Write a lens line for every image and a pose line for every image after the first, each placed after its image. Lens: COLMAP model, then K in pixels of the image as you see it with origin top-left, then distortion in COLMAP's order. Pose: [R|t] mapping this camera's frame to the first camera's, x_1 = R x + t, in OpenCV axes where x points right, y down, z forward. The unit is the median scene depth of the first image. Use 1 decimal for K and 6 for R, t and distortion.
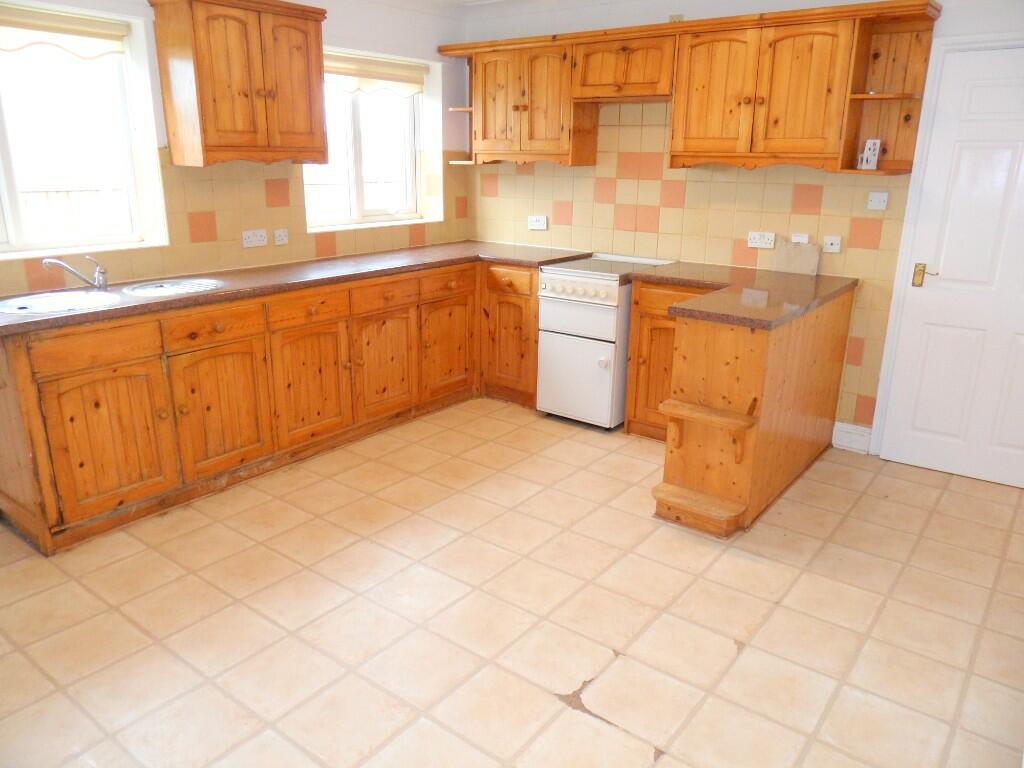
lens RADIAL K [[760.5, 0, 508.0], [0, 760.5, 384.1], [0, 0, 1]] dist [-0.023417, 0.017474]
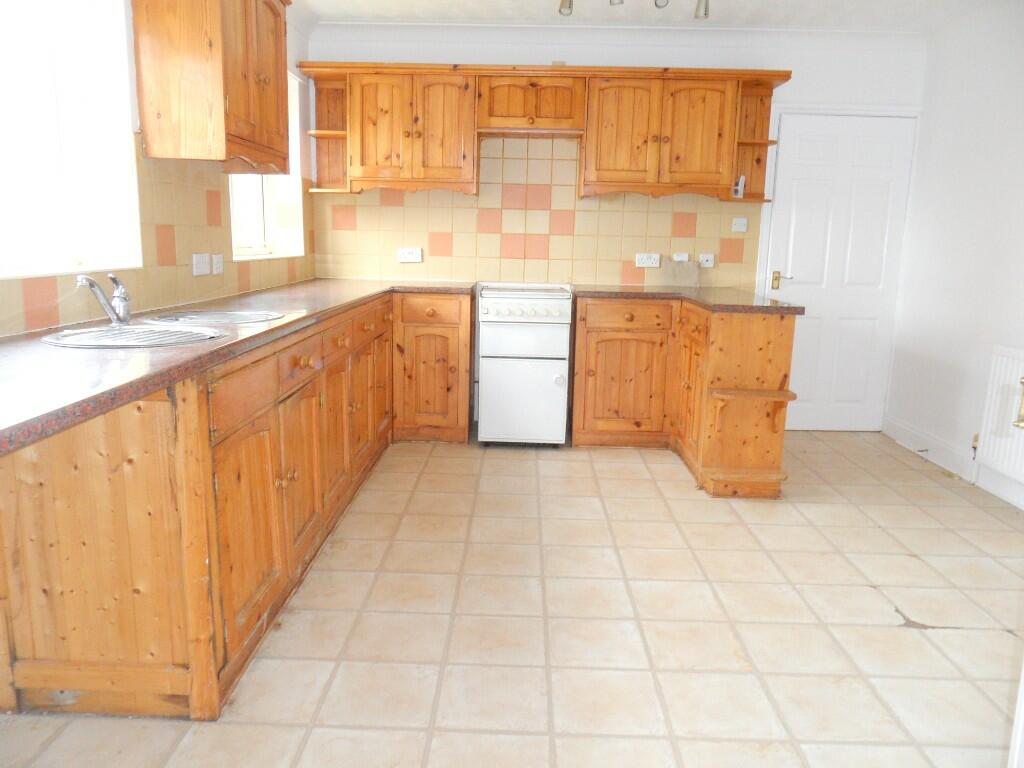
lens RADIAL K [[760.5, 0, 511.3], [0, 760.5, 381.7], [0, 0, 1]] dist [-0.023417, 0.017474]
pose [[0.800677, -0.104438, 0.589923, -0.578505], [0.161215, 0.985926, -0.044266, 0.010482], [-0.576997, 0.130547, 0.806246, 0.228624]]
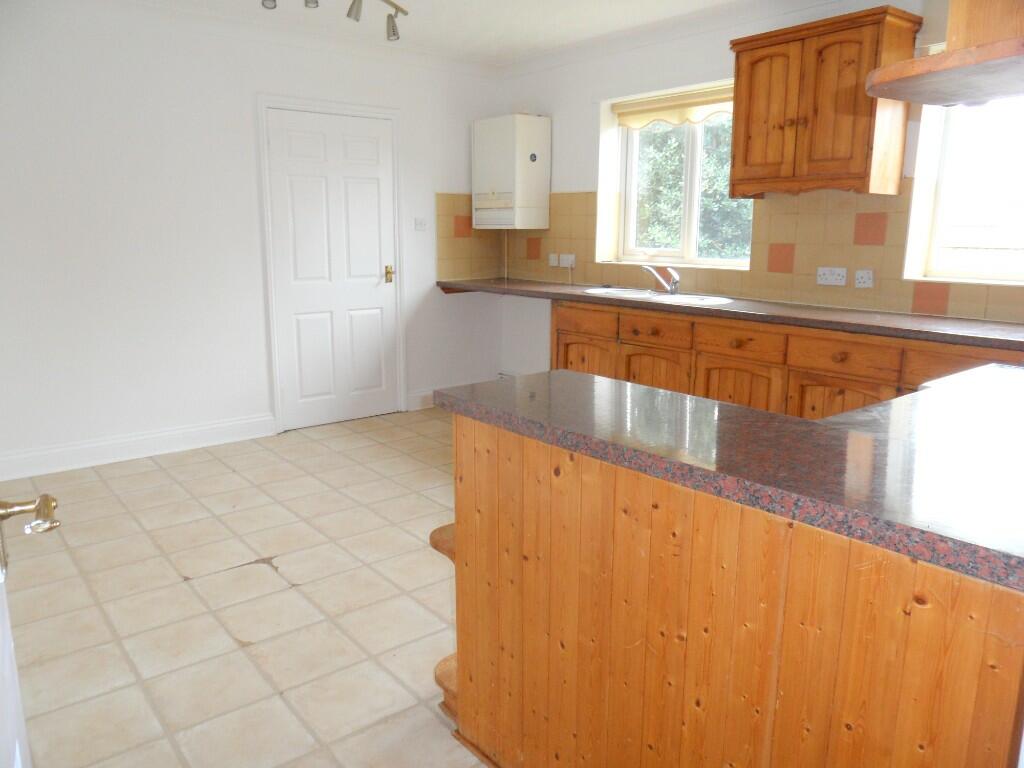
lens RADIAL K [[760.5, 0, 508.6], [0, 760.5, 384.7], [0, 0, 1]] dist [-0.023417, 0.017474]
pose [[-0.237039, 0.184843, -0.953753, 0.705154], [-0.286538, 0.924758, 0.250438, -0.199083], [0.928283, 0.332650, -0.166239, 0.878285]]
